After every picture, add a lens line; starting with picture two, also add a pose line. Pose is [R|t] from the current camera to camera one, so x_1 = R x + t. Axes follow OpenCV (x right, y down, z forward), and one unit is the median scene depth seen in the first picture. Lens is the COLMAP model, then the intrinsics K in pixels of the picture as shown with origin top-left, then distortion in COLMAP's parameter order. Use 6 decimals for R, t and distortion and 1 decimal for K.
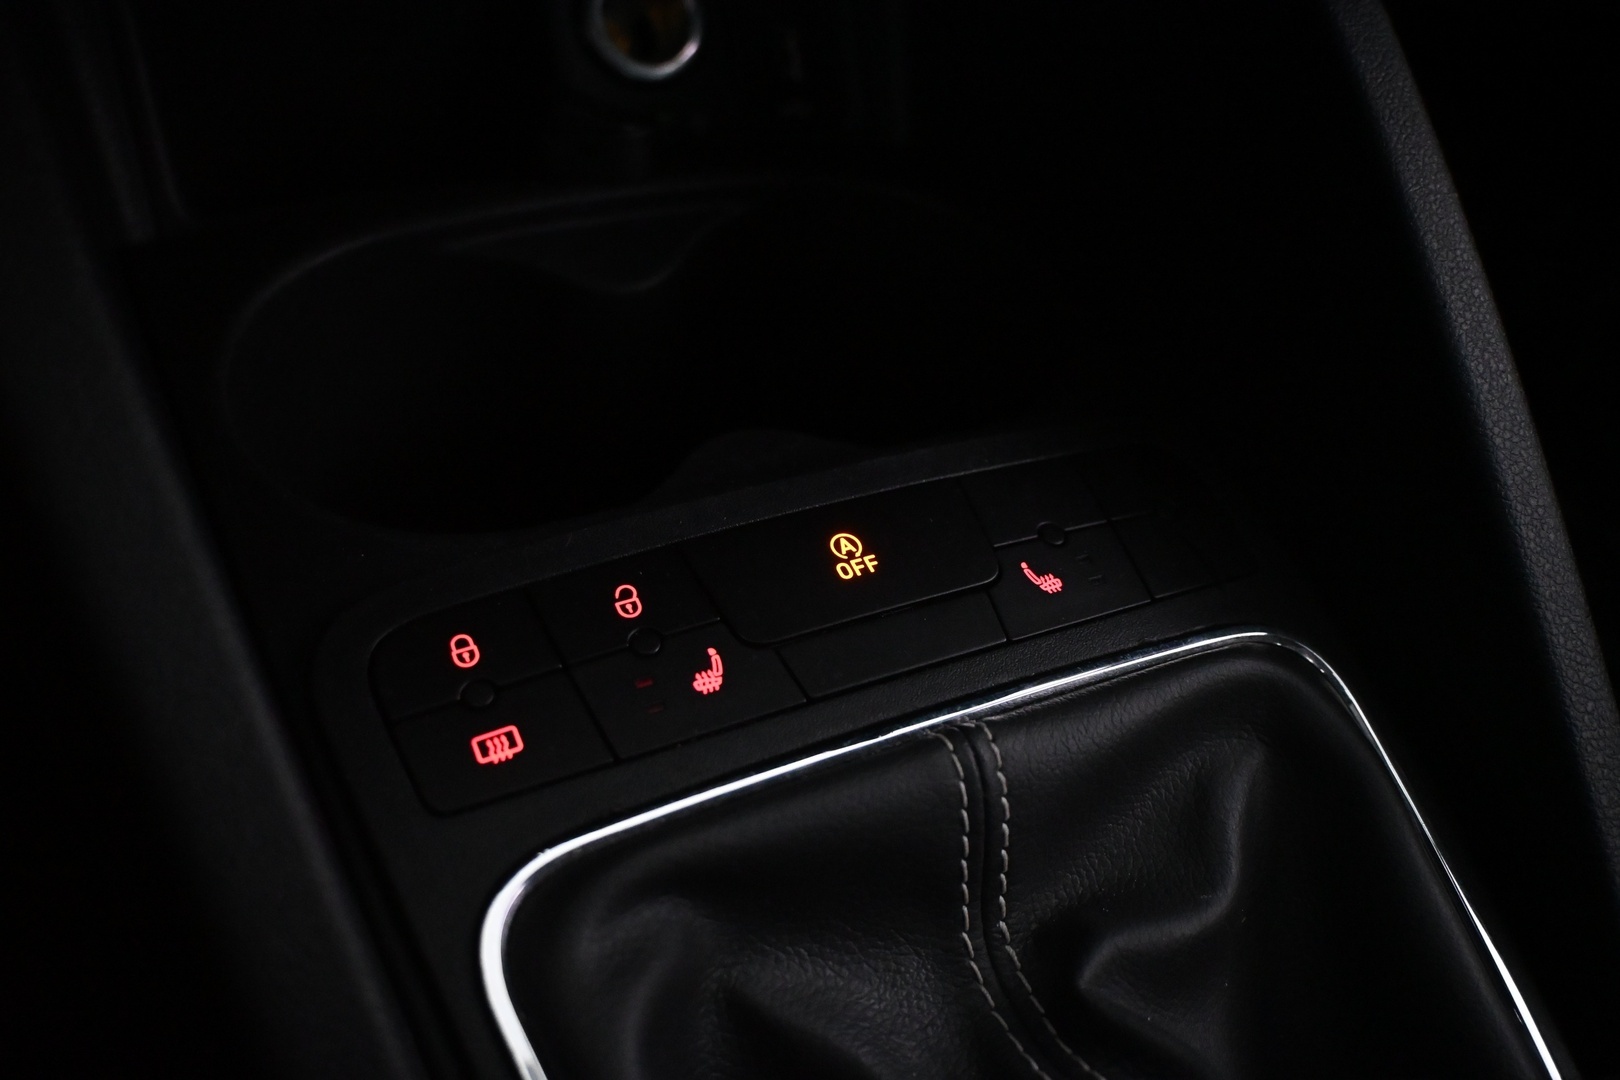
lens RADIAL K [[1438.0, 0, 807.5], [0, 1438.0, 540.7], [0, 0, 1]] dist [0.018519, 0.004254]
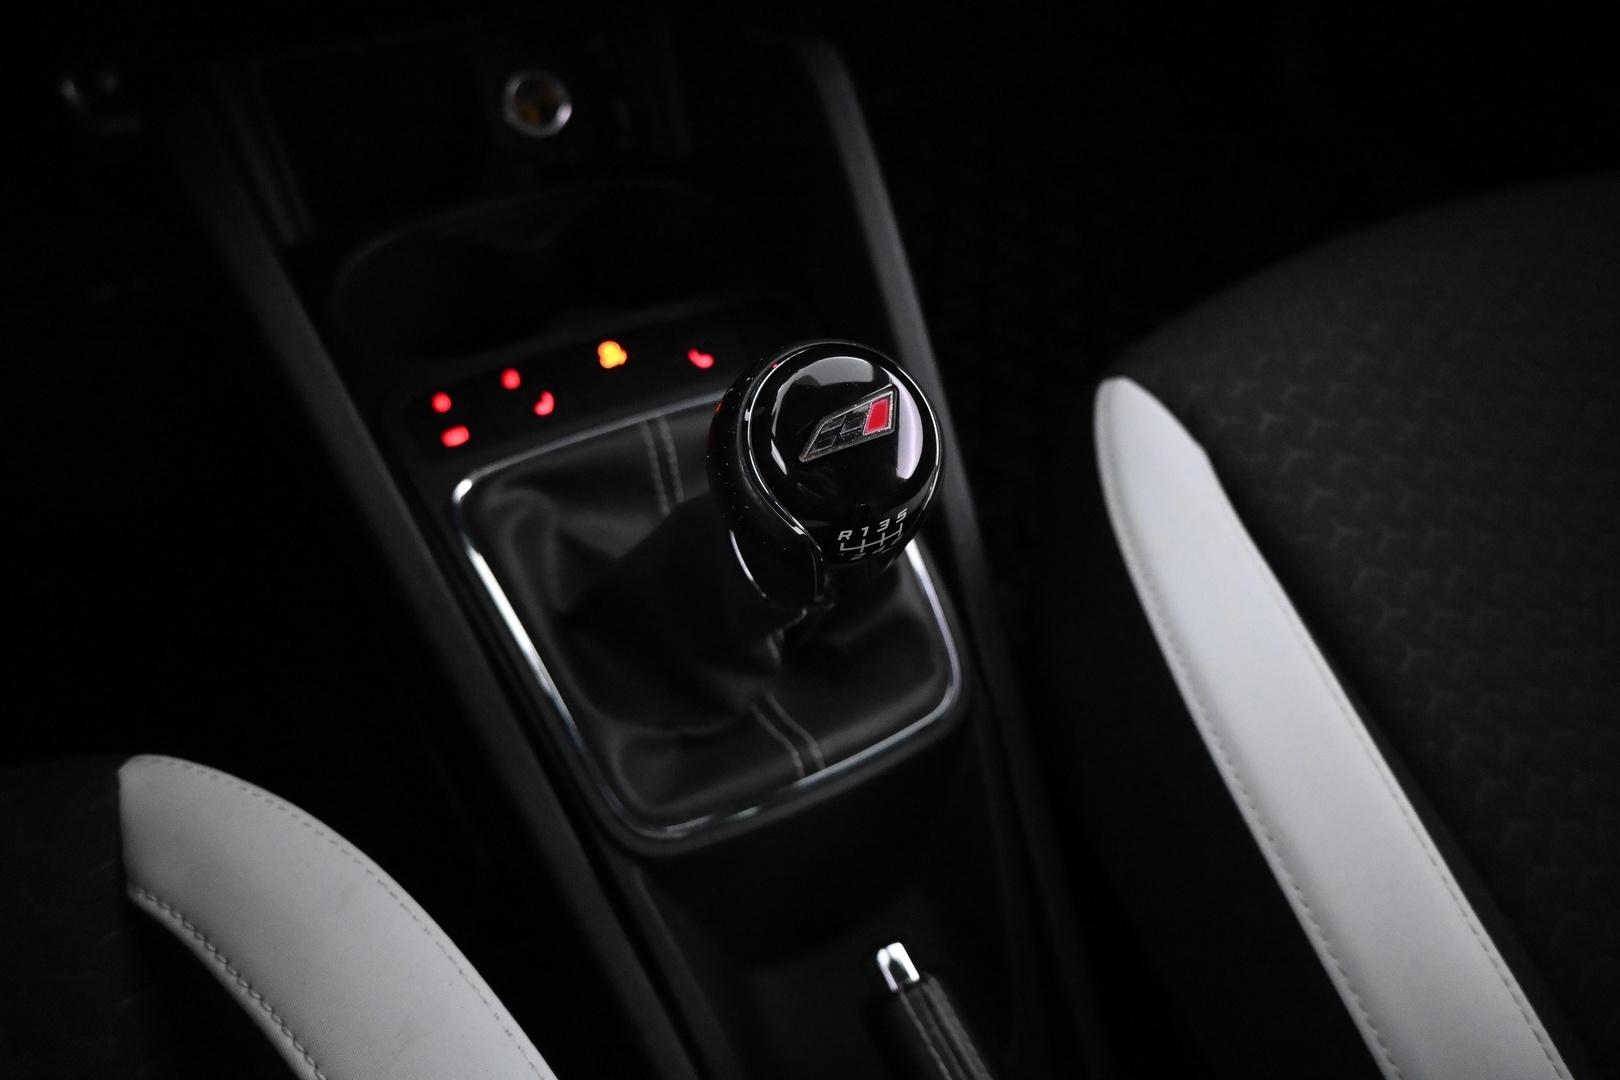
lens RADIAL K [[1113.1, 0, 813.0], [0, 1113.1, 537.8], [0, 0, 1]] dist [0.006582, 0.003745]
pose [[0.996796, -0.075930, -0.025142, 0.406477], [0.077849, 0.993154, 0.087087, 0.185012], [0.018358, -0.088765, 0.995883, -0.861697]]
